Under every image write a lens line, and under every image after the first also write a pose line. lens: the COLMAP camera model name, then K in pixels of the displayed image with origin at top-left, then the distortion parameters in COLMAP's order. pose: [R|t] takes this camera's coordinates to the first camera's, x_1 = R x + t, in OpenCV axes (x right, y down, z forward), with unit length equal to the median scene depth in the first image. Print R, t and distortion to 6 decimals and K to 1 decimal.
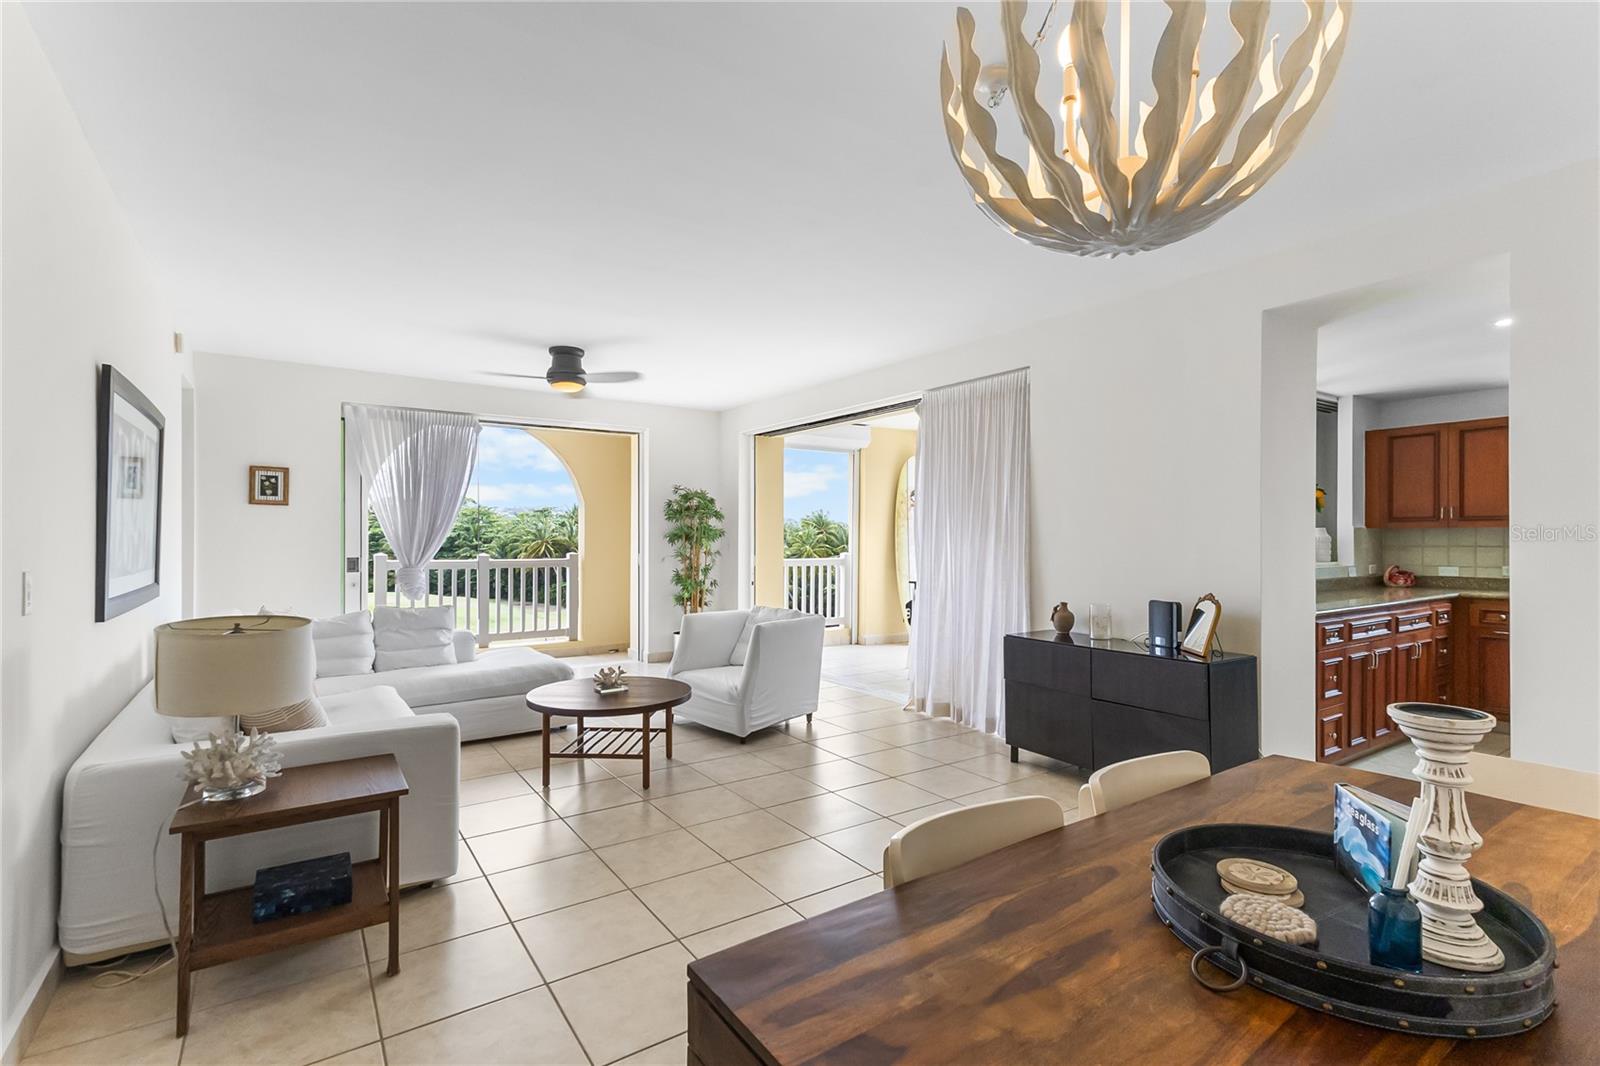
lens RADIAL K [[734.4, 0, 797.8], [0, 734.4, 535.4], [0, 0, 1]] dist [0.019241, -0.003054]
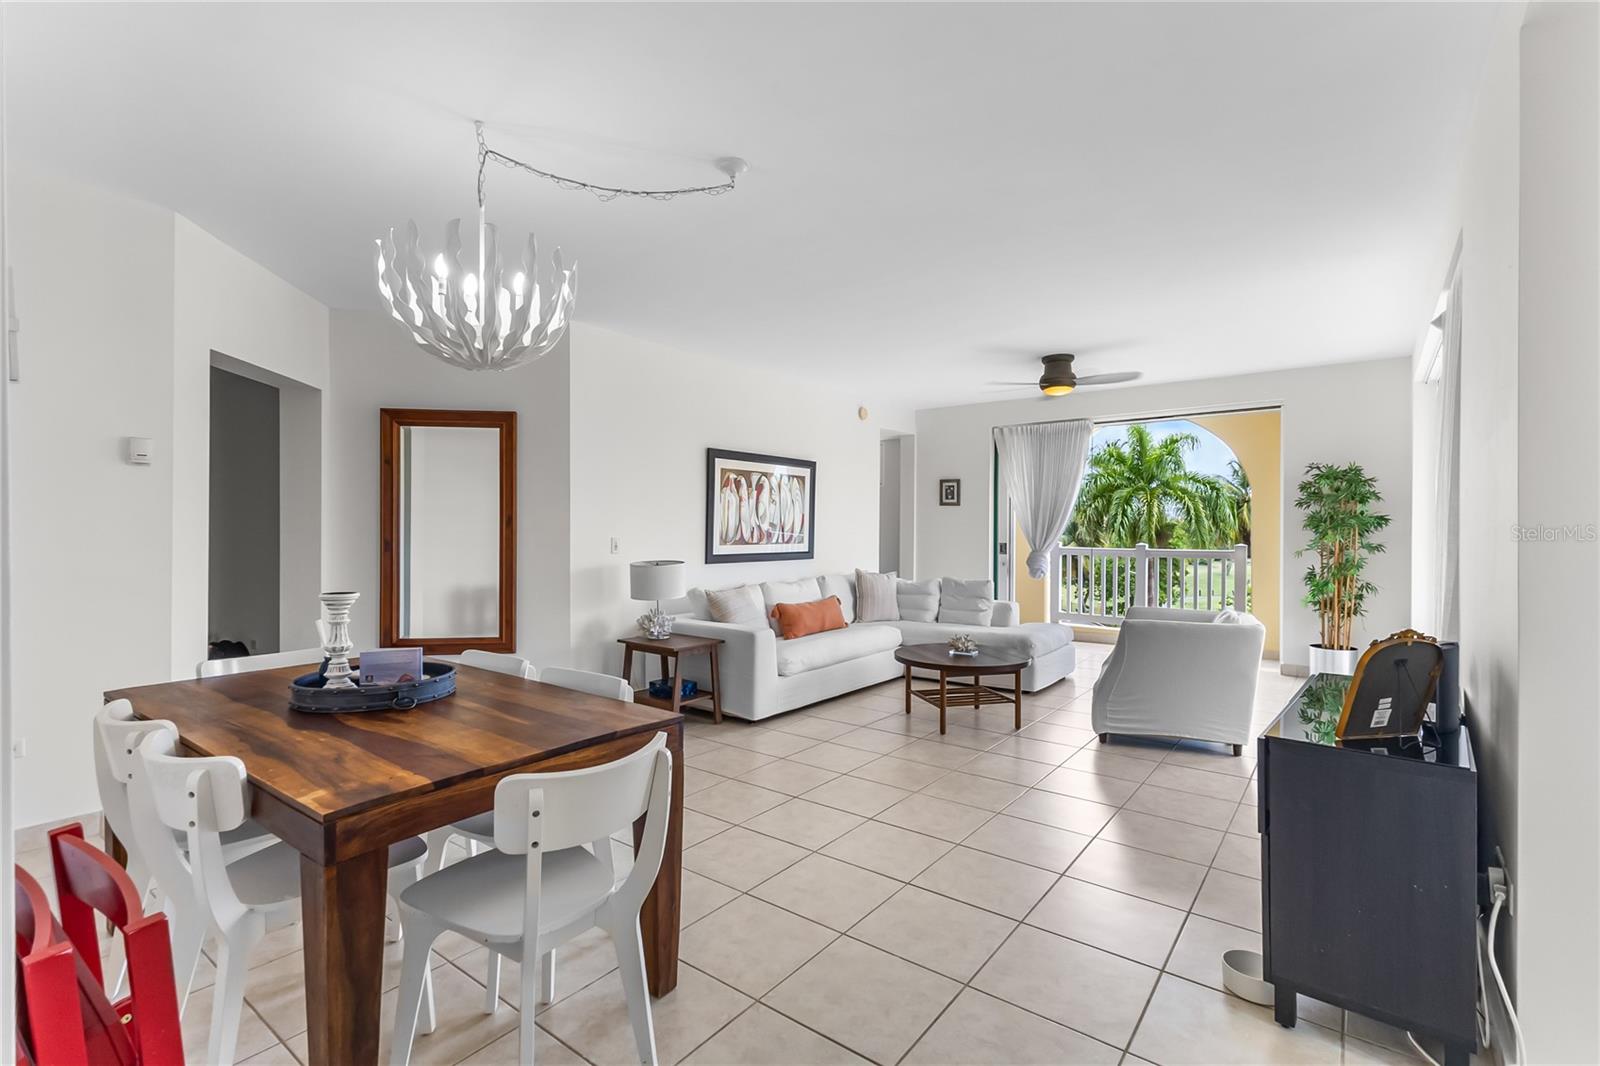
lens RADIAL K [[734.4, 0, 797.4], [0, 734.4, 528.4], [0, 0, 1]] dist [0.019241, -0.003054]
pose [[0.308698, -0.002165, -0.951158, 0.534888], [0.002400, 0.999996, -0.001497, 0.005294], [0.951157, -0.001820, 0.308702, 0.249878]]
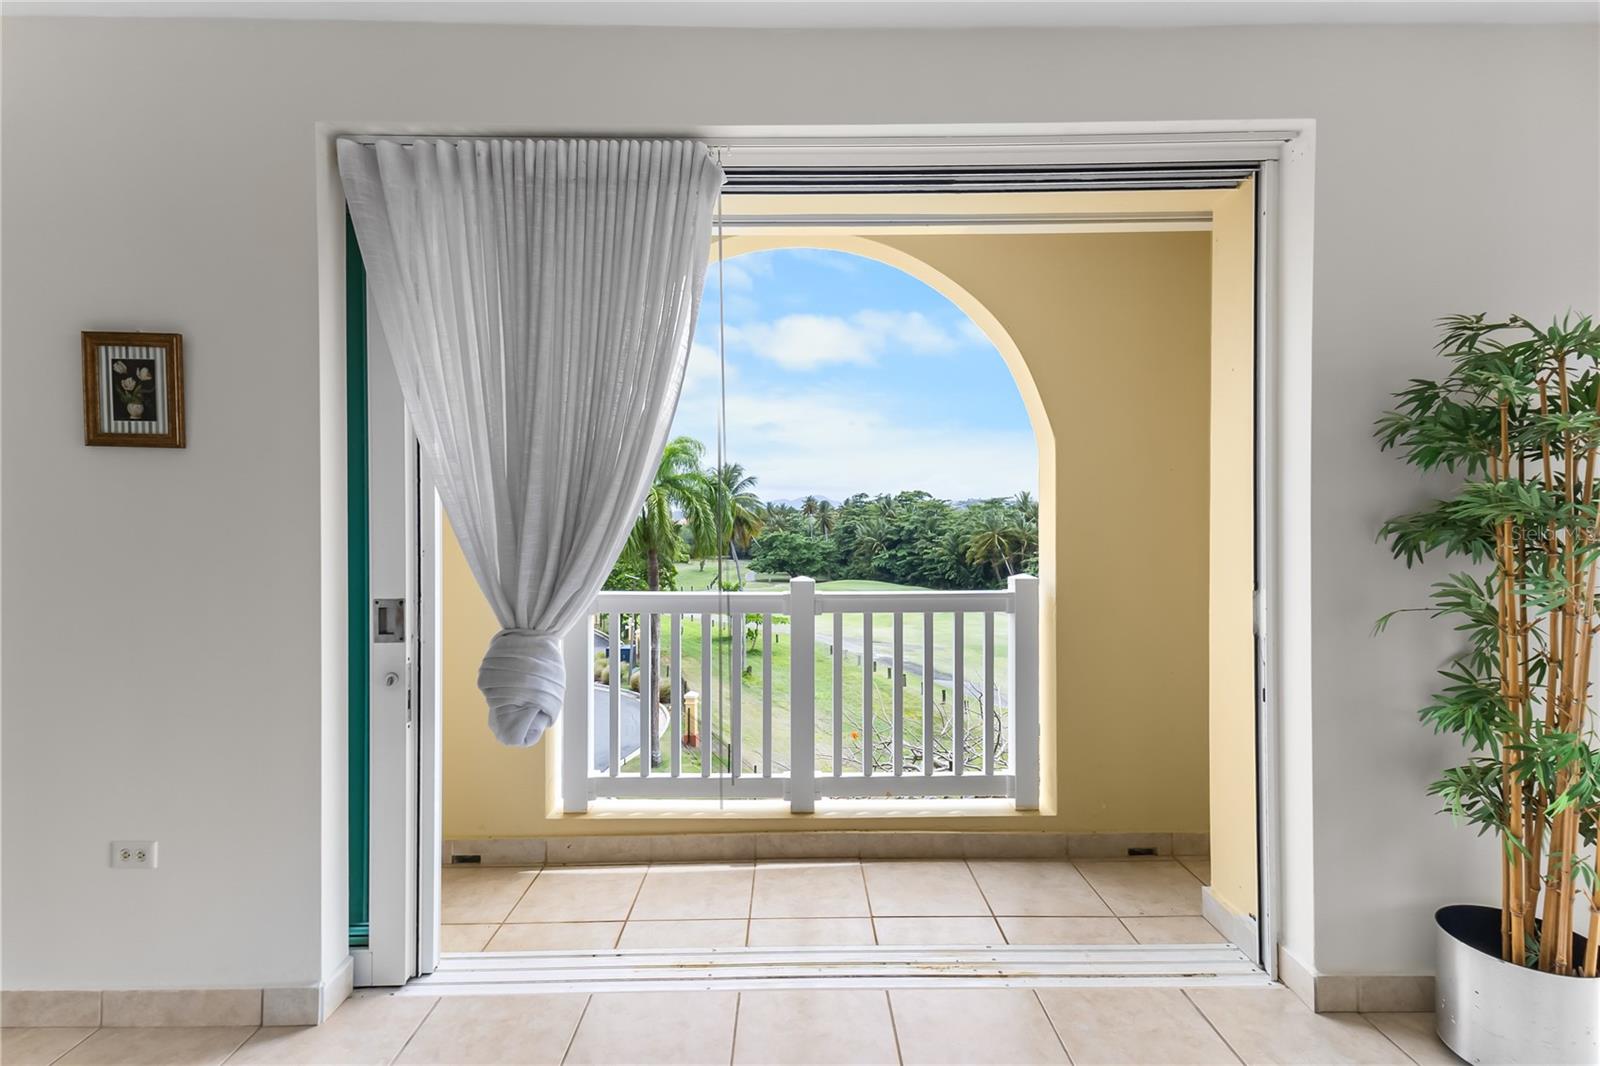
lens RADIAL K [[734.4, 0, 803.8], [0, 734.4, 541.1], [0, 0, 1]] dist [0.019241, -0.003054]
pose [[0.832690, 0.002210, -0.553734, -0.254053], [0.008415, 0.999826, 0.016645, -0.001283], [0.553675, -0.018520, 0.832527, 0.829201]]
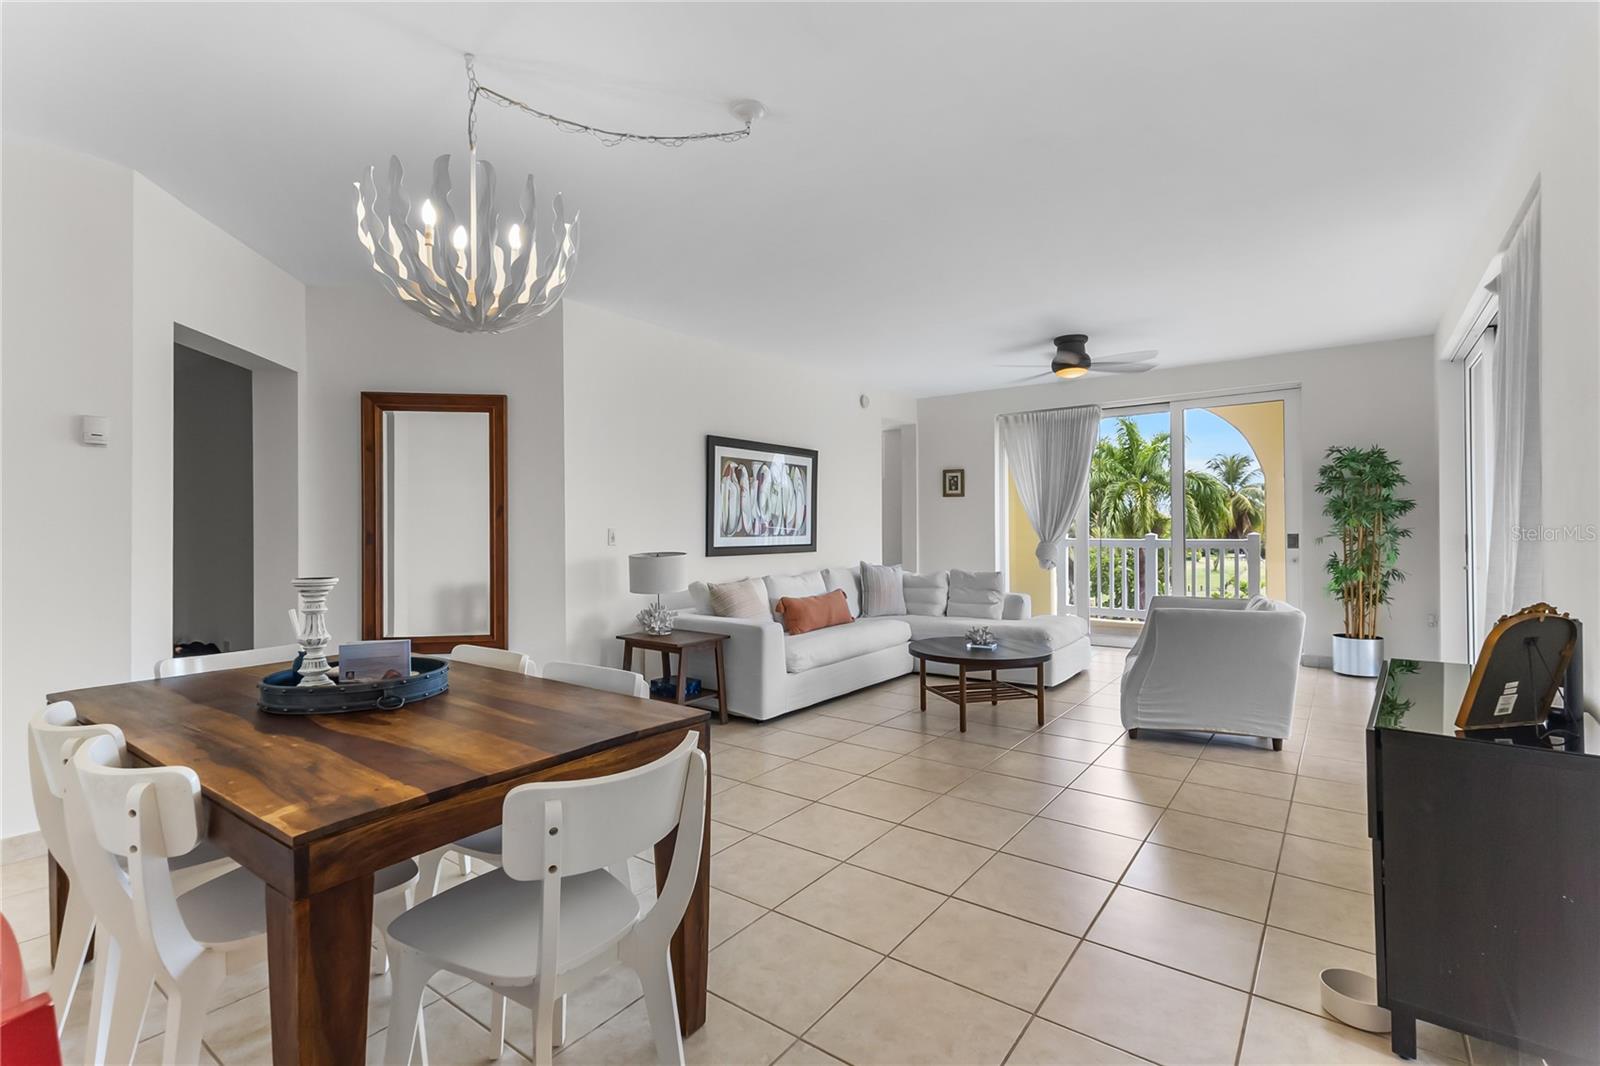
lens RADIAL K [[734.4, 0, 793.4], [0, 734.4, 525.1], [0, 0, 1]] dist [0.019241, -0.003054]
pose [[0.321913, -0.010626, -0.946710, 0.486818], [0.011934, 0.999903, -0.007166, 0.018425], [0.946694, -0.008991, 0.322009, 0.240357]]
